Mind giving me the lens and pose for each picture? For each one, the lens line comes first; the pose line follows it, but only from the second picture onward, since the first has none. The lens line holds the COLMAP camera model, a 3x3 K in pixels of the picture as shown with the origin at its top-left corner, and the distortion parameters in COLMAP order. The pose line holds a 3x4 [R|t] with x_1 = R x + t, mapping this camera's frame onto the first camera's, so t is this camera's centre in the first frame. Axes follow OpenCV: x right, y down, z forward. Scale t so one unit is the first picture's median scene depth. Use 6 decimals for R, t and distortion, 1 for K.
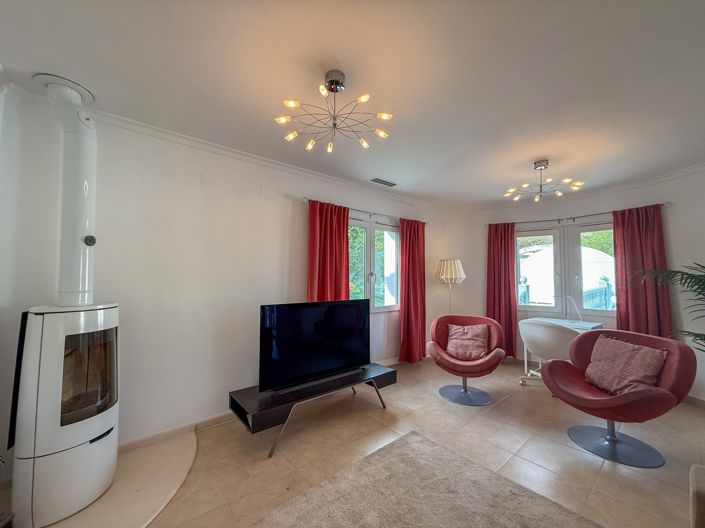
lens RADIAL K [[281.3, 0, 350.6], [0, 281.3, 263.1], [0, 0, 1]] dist [0.001540, 0.000031]
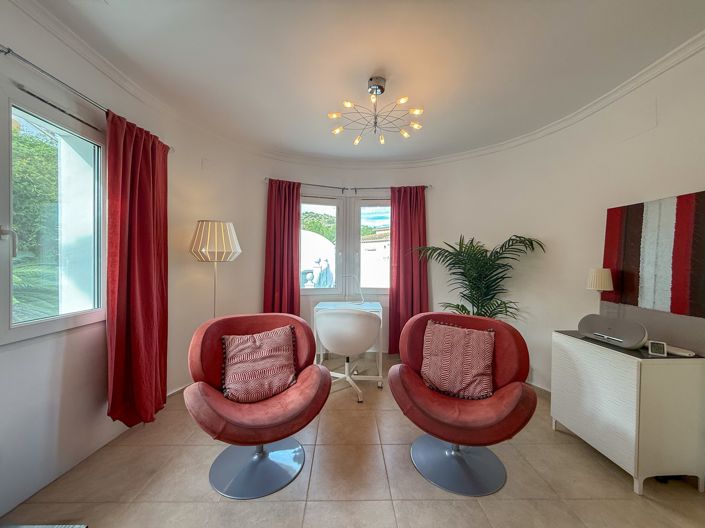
lens RADIAL K [[281.3, 0, 350.6], [0, 281.3, 263.1], [0, 0, 1]] dist [0.001540, 0.000031]
pose [[0.628599, -0.003164, 0.777723, 0.076185], [-0.044012, 0.998244, 0.039635, 0.042998], [-0.776483, -0.059144, 0.627357, 0.442596]]
